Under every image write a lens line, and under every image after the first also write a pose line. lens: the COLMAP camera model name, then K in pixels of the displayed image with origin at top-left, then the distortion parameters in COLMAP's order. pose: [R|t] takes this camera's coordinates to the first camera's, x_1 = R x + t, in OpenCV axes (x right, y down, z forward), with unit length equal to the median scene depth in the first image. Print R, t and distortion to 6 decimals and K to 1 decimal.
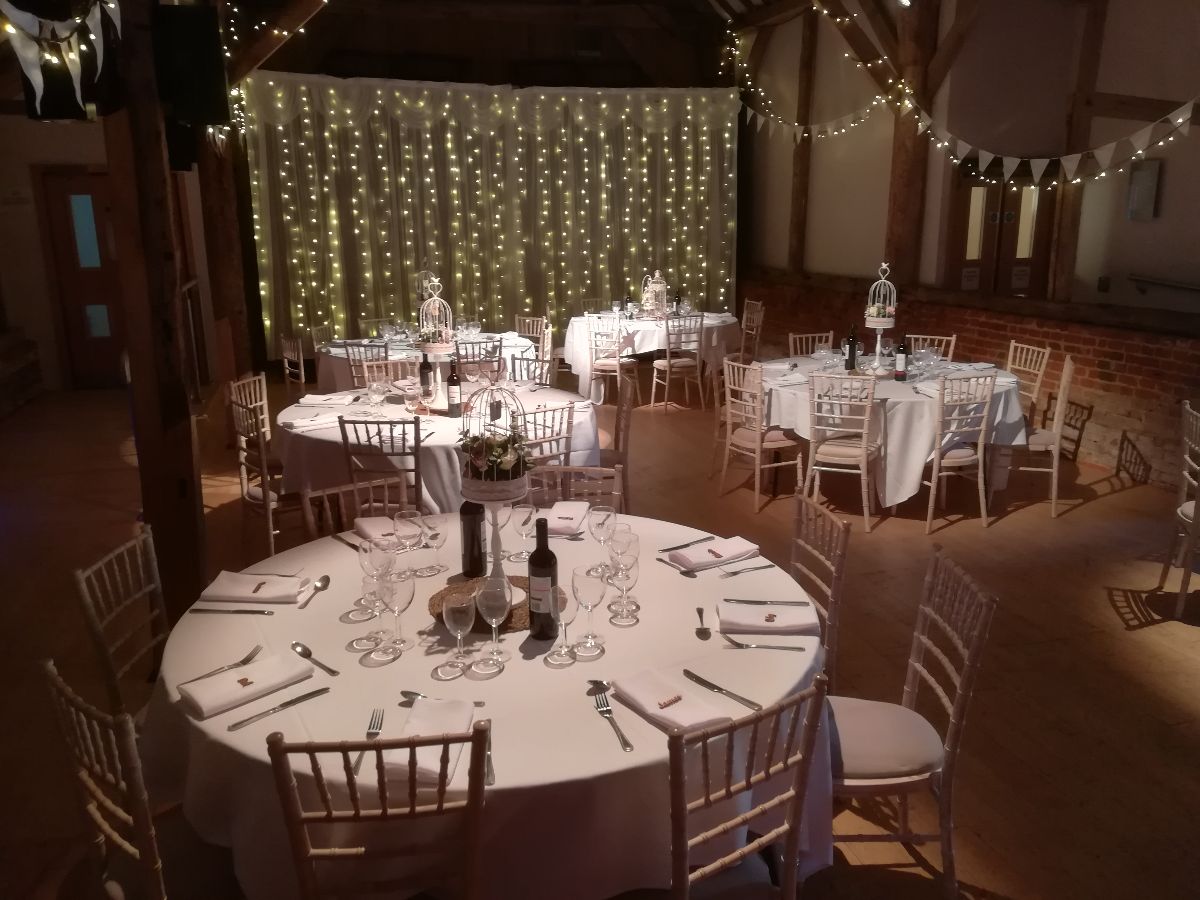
lens RADIAL K [[925.7, 0, 600.0], [0, 925.7, 450.0], [0, 0, 1]] dist [0.079086, -0.139157]
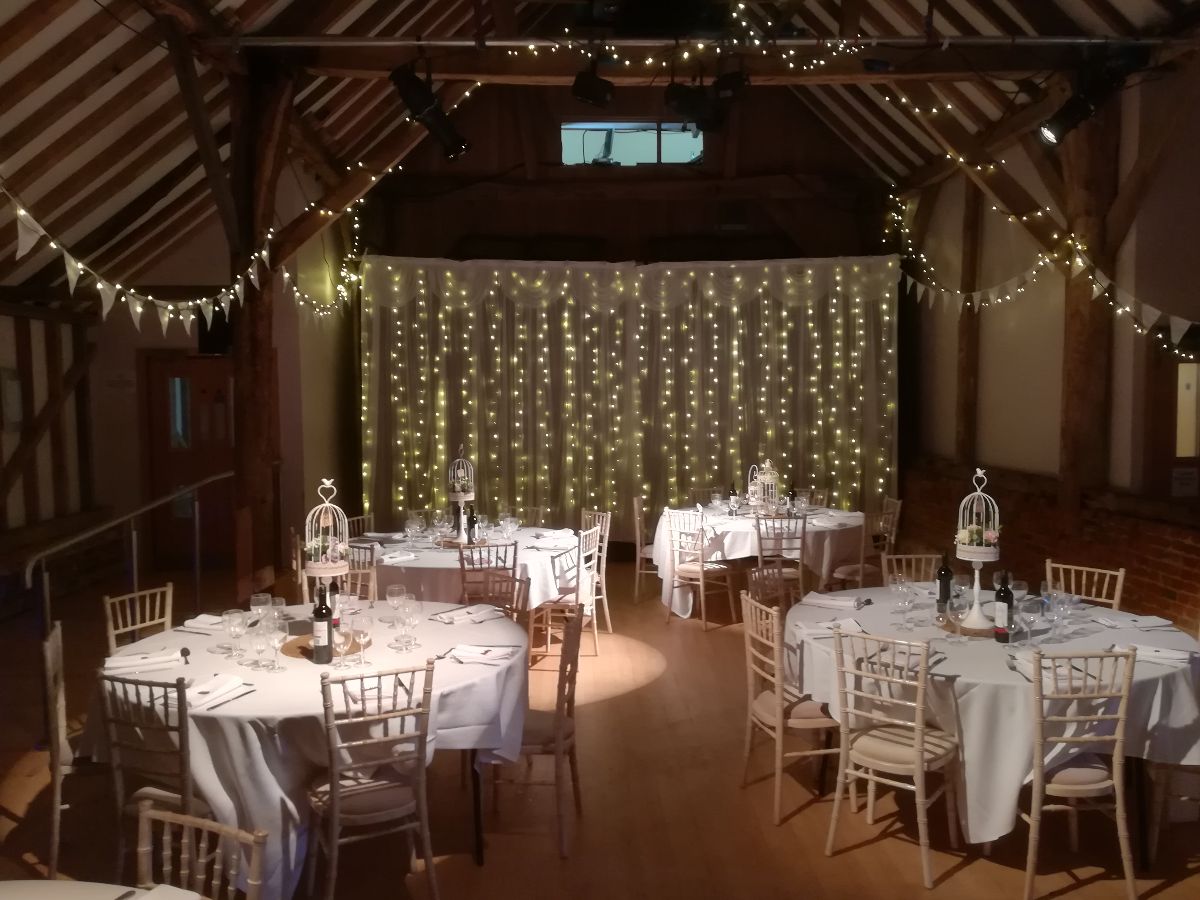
lens RADIAL K [[923.8, 0, 600.0], [0, 923.8, 450.0], [0, 0, 1]] dist [0.087095, -0.118166]
pose [[0.965398, 0.017435, -0.260196, 0.120548], [-0.064246, 0.982911, -0.172507, -0.042315], [0.252742, 0.183255, 0.950021, 0.143265]]
